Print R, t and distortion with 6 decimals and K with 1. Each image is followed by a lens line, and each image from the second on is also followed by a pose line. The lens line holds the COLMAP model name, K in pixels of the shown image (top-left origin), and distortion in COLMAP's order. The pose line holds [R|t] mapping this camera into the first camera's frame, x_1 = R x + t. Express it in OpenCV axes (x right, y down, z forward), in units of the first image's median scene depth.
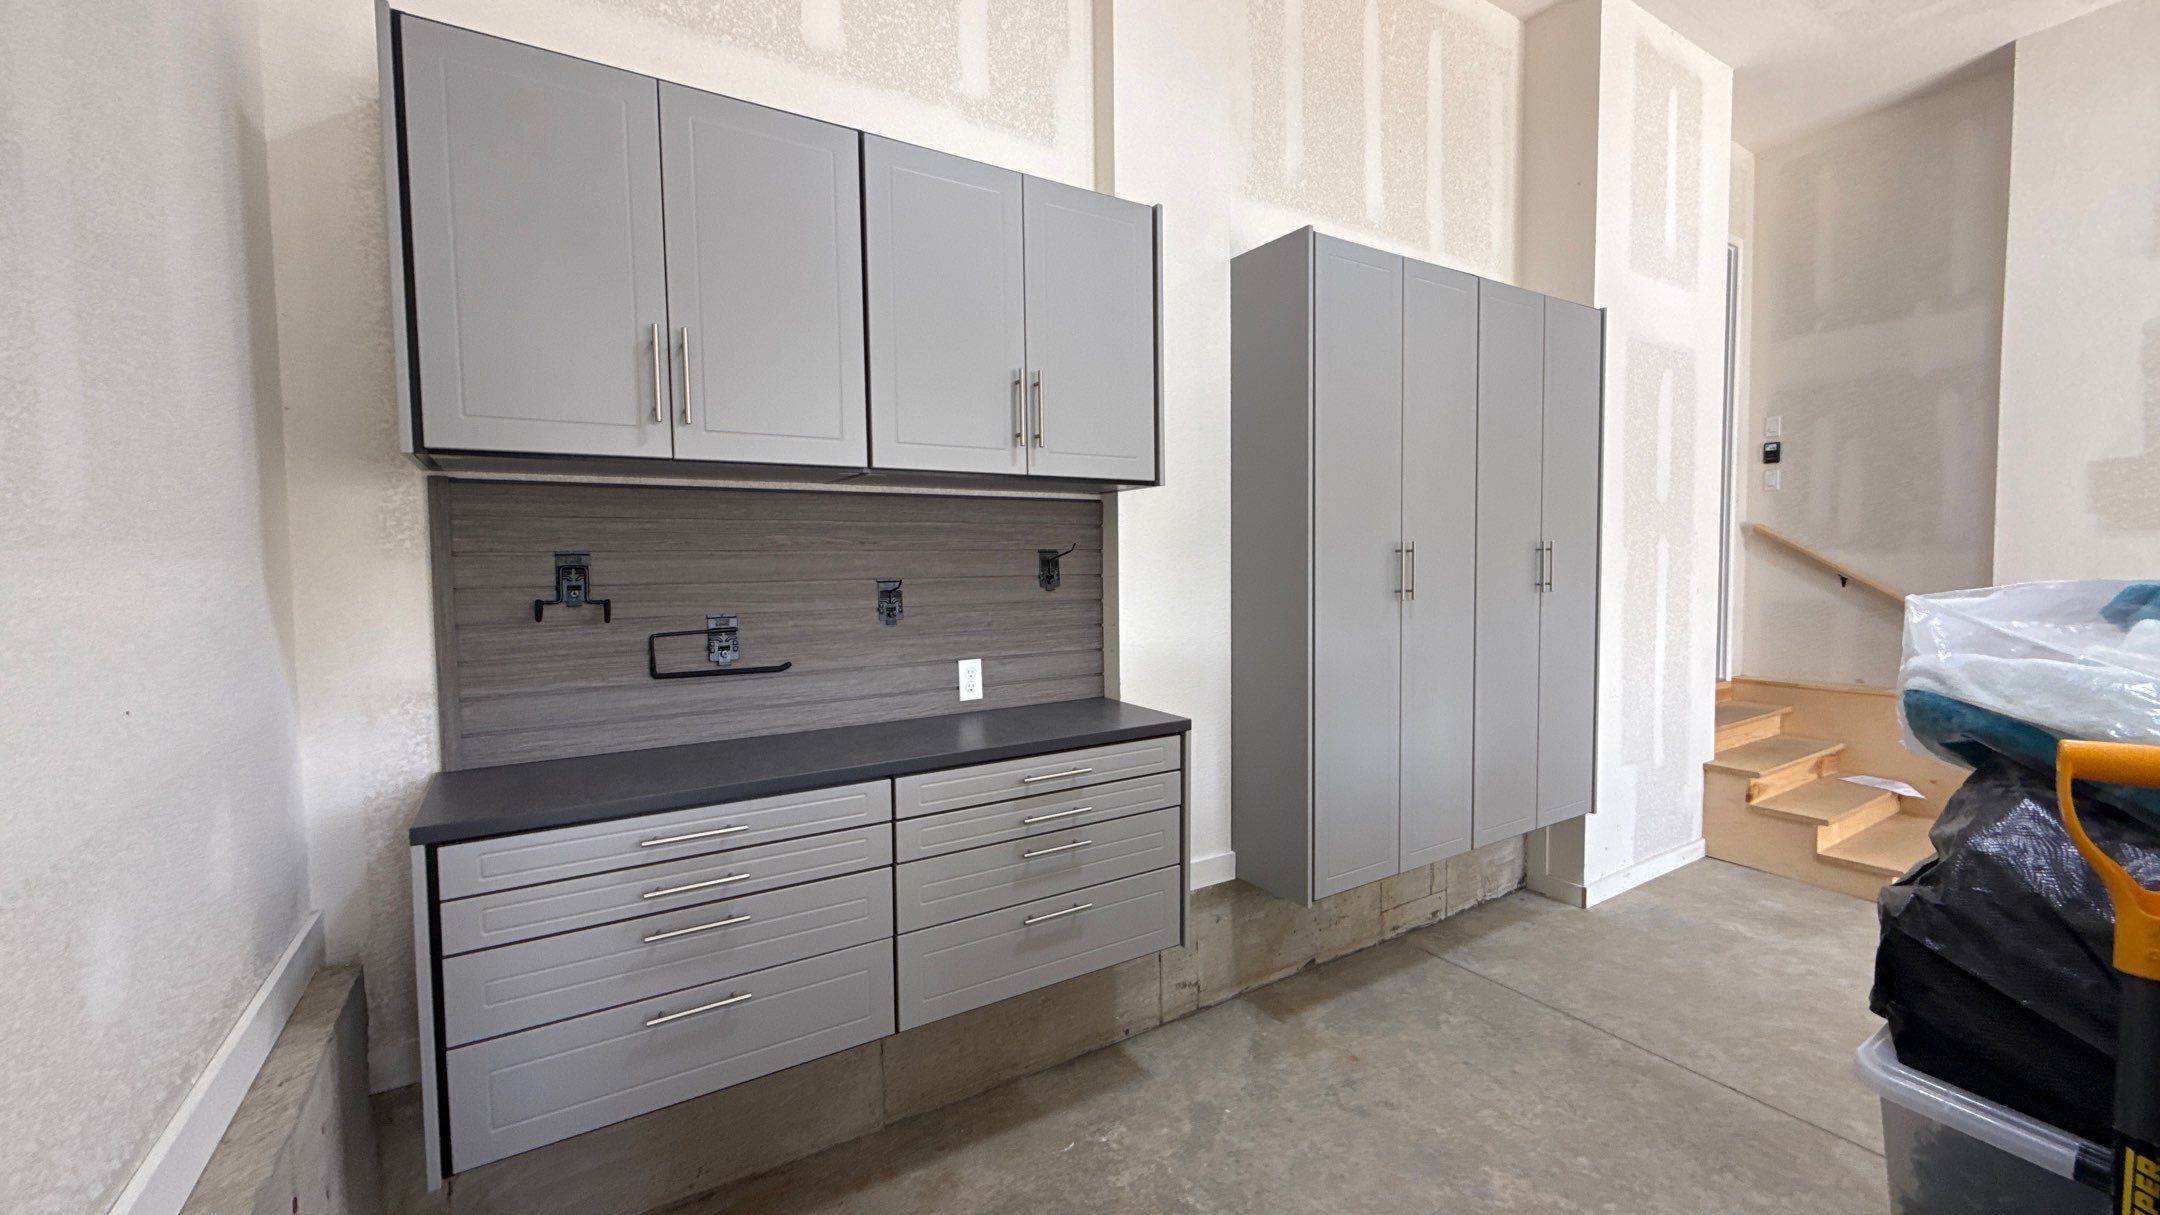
lens RADIAL K [[856.5, 0, 1082.3], [0, 856.5, 604.7], [0, 0, 1]] dist [-0.004175, 0.000000]
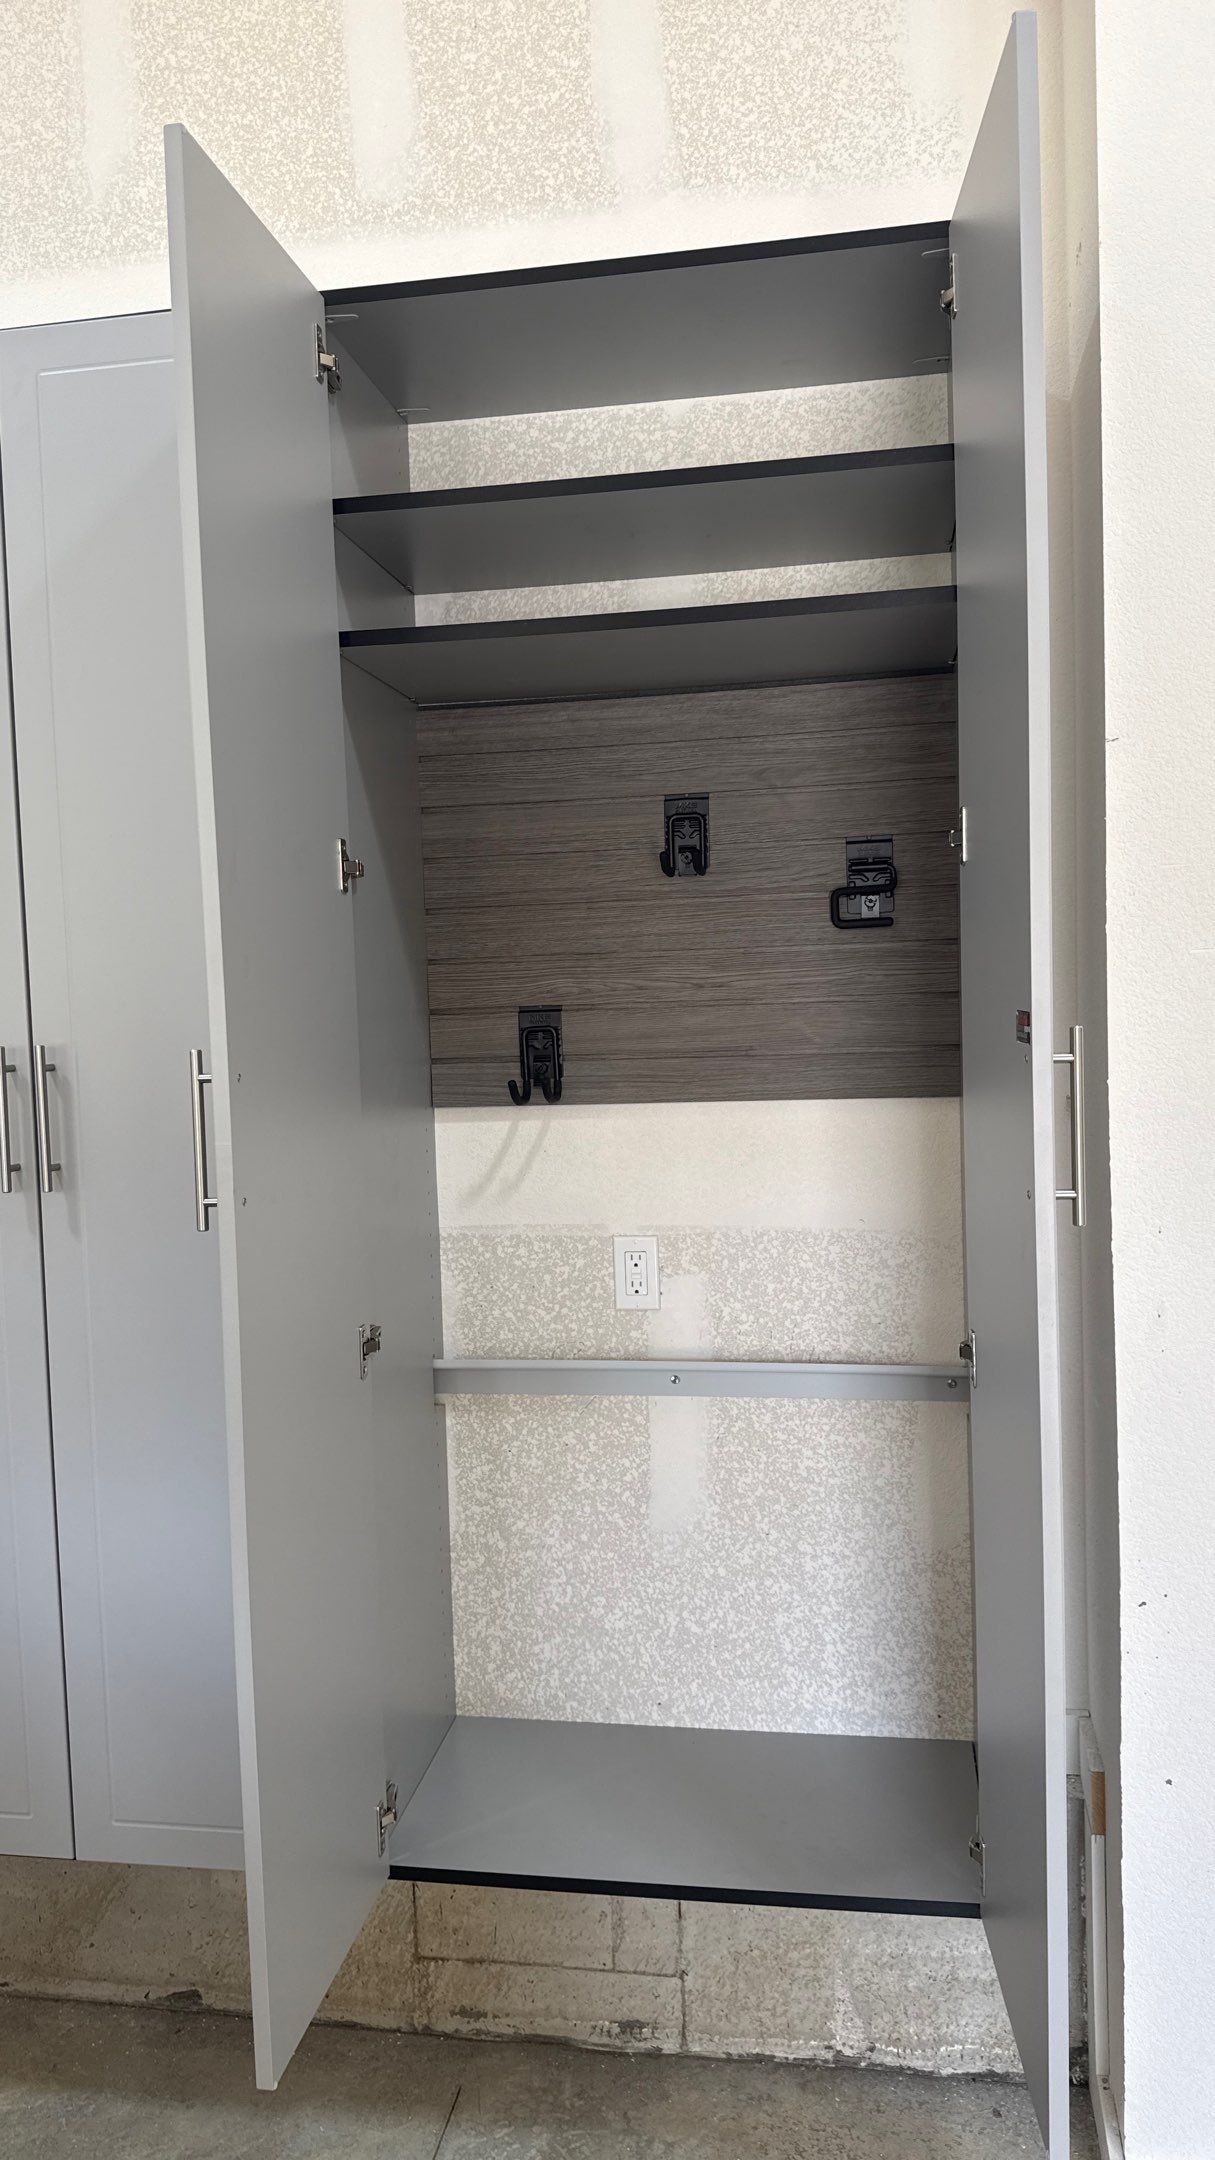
lens RADIAL K [[1513.8, 0, 603.5], [0, 1513.8, 1087.4], [0, 0, 1]] dist [0.057662, -0.078624]
pose [[0.747170, 0.030696, -0.663924, 1.197857], [-0.013831, 0.999435, 0.030643, -0.091330], [0.664489, -0.013713, 0.747172, 0.730519]]
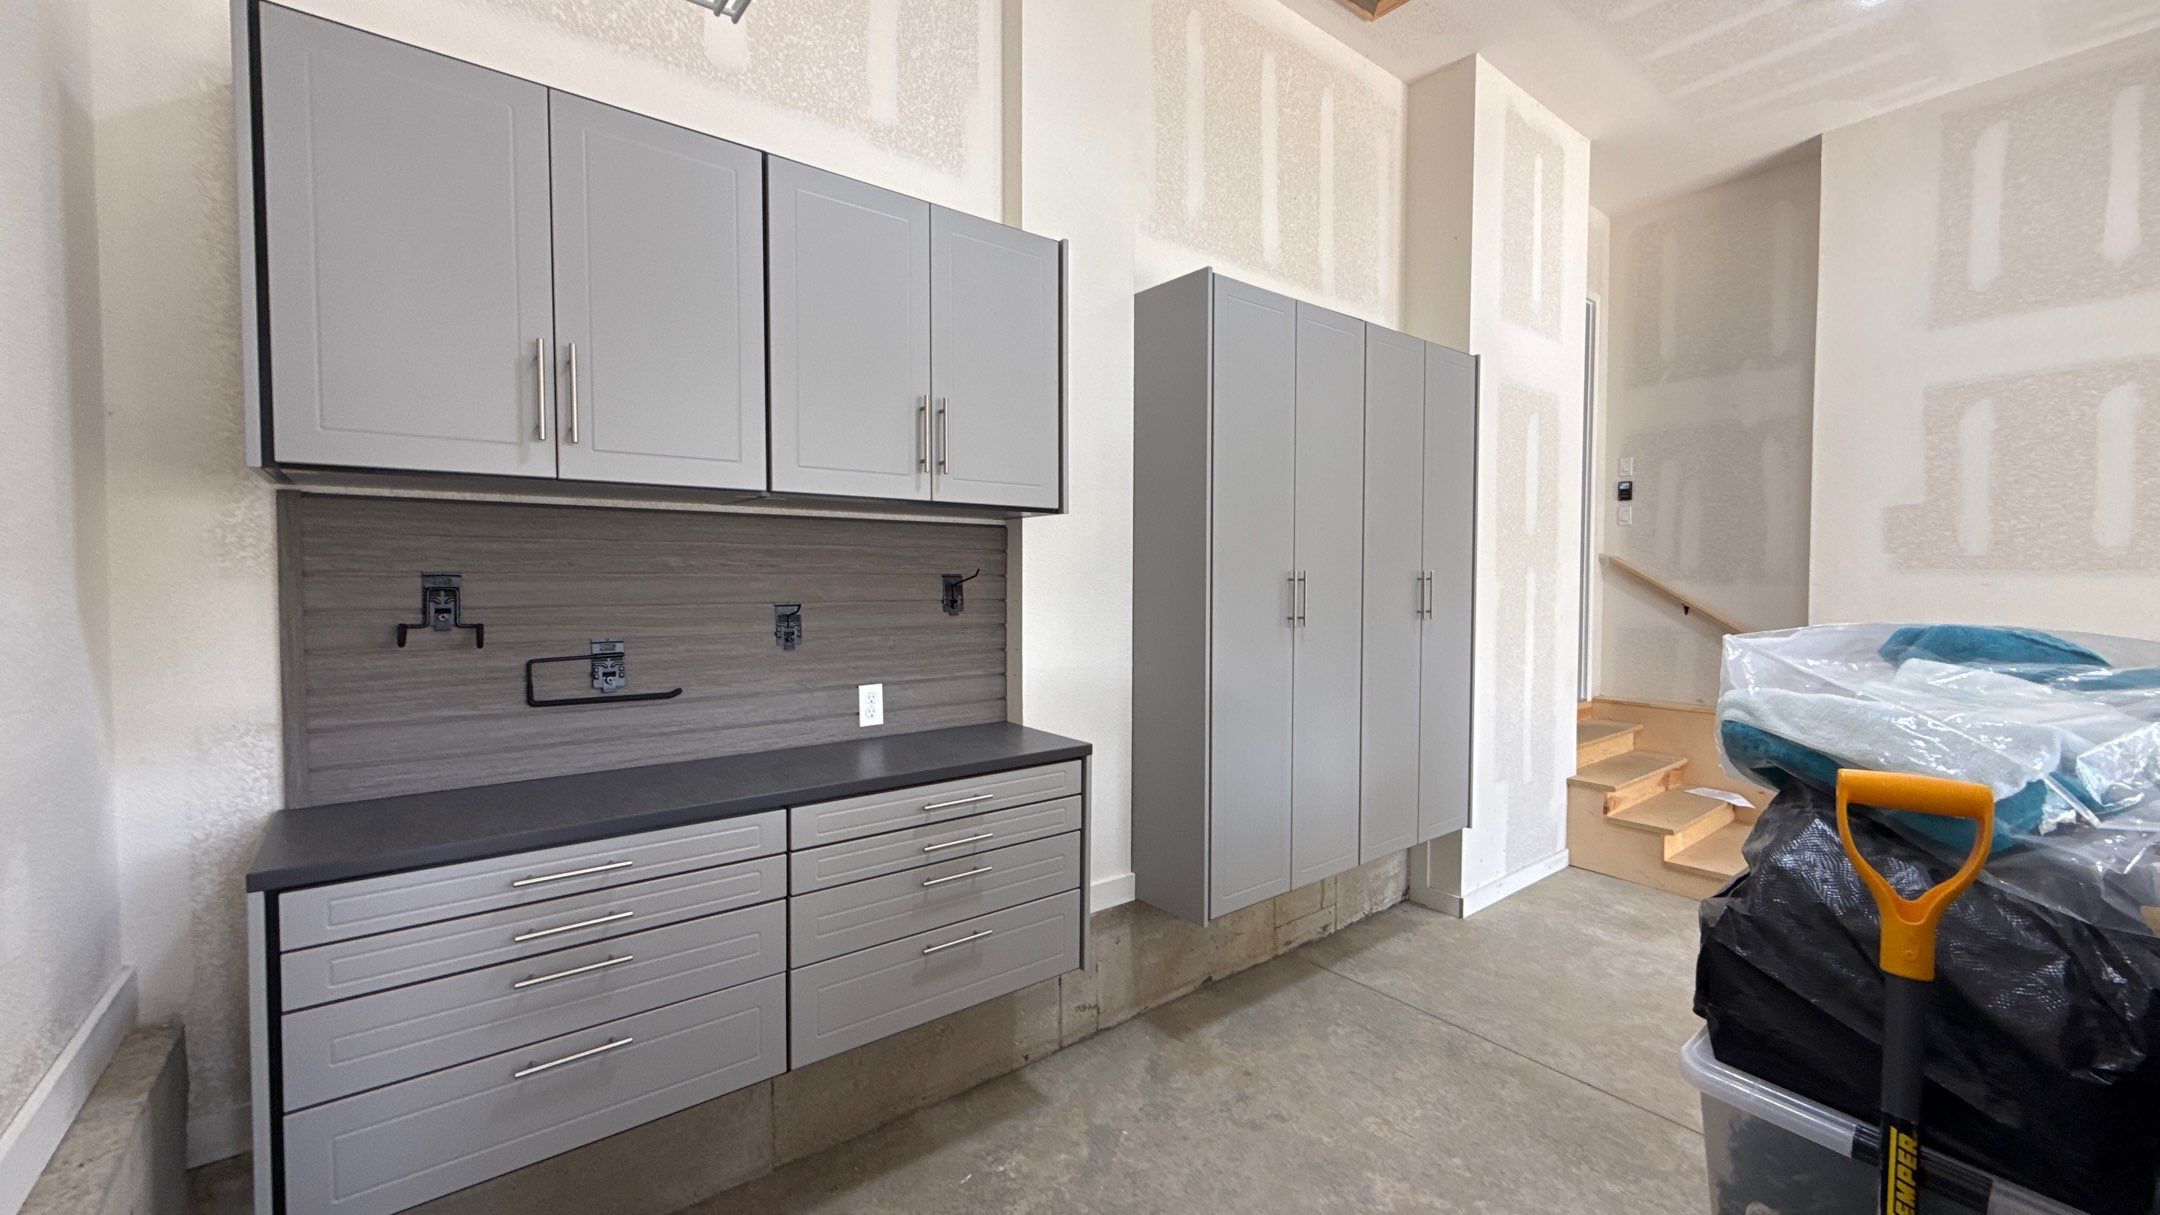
lens RADIAL K [[856.5, 0, 1083.1], [0, 856.5, 604.8], [0, 0, 1]] dist [-0.004175, 0.000000]
pose [[0.993880, 0.010333, 0.109980, 0.002964], [-0.008110, 0.999754, -0.020649, -0.009759], [-0.110166, 0.019631, 0.993719, -0.010926]]
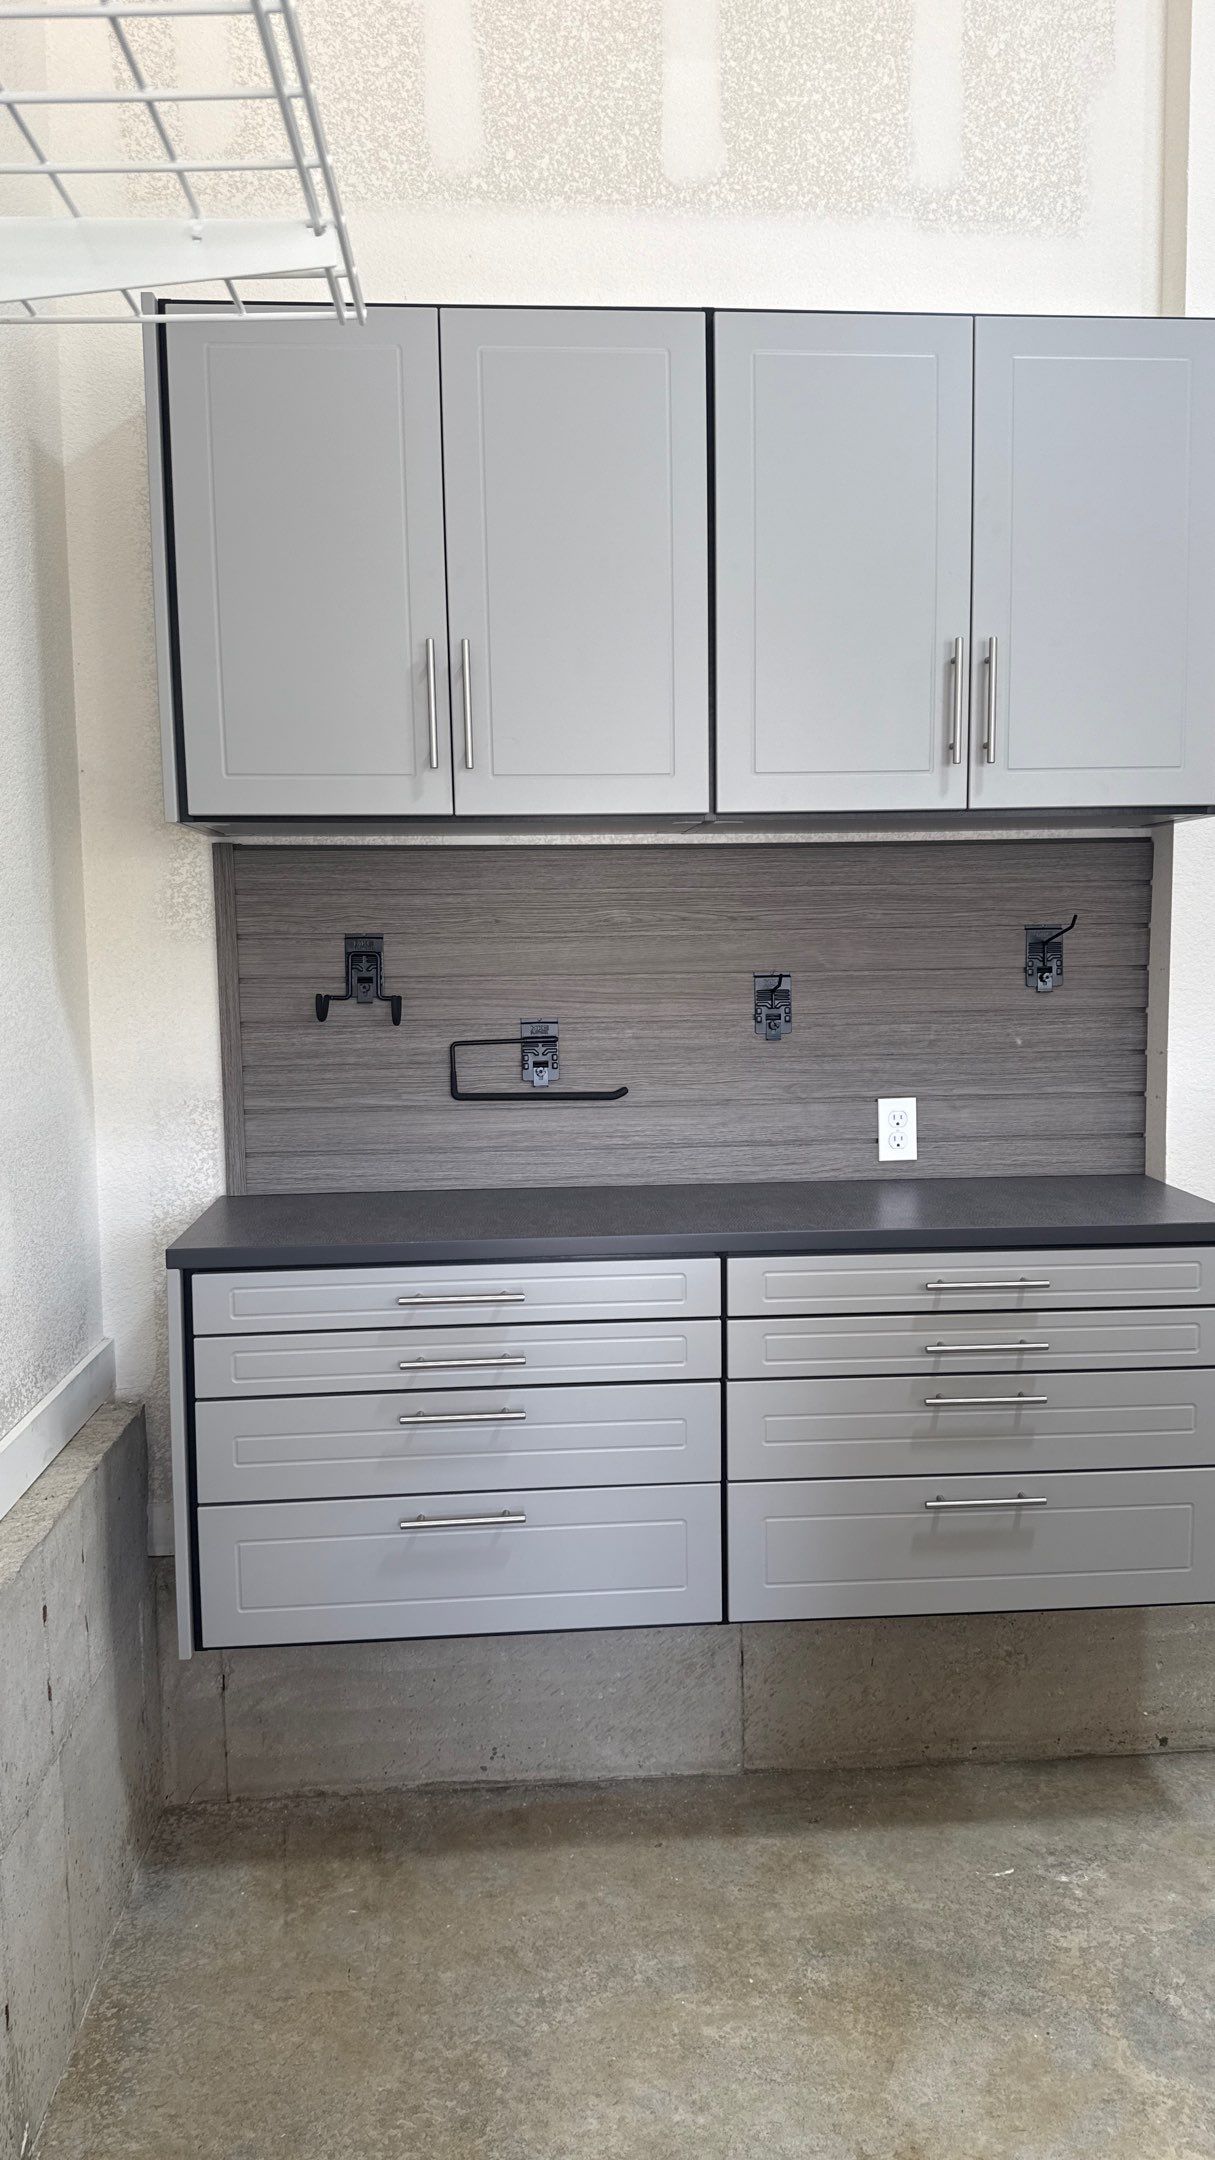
lens RADIAL K [[1513.8, 0, 619.3], [0, 1513.8, 1081.8], [0, 0, 1]] dist [0.057662, -0.078624]
pose [[0.882380, 0.046895, -0.468195, 0.215079], [-0.023087, 0.998138, 0.056464, -0.007575], [0.469971, -0.039014, 0.881819, -0.100809]]
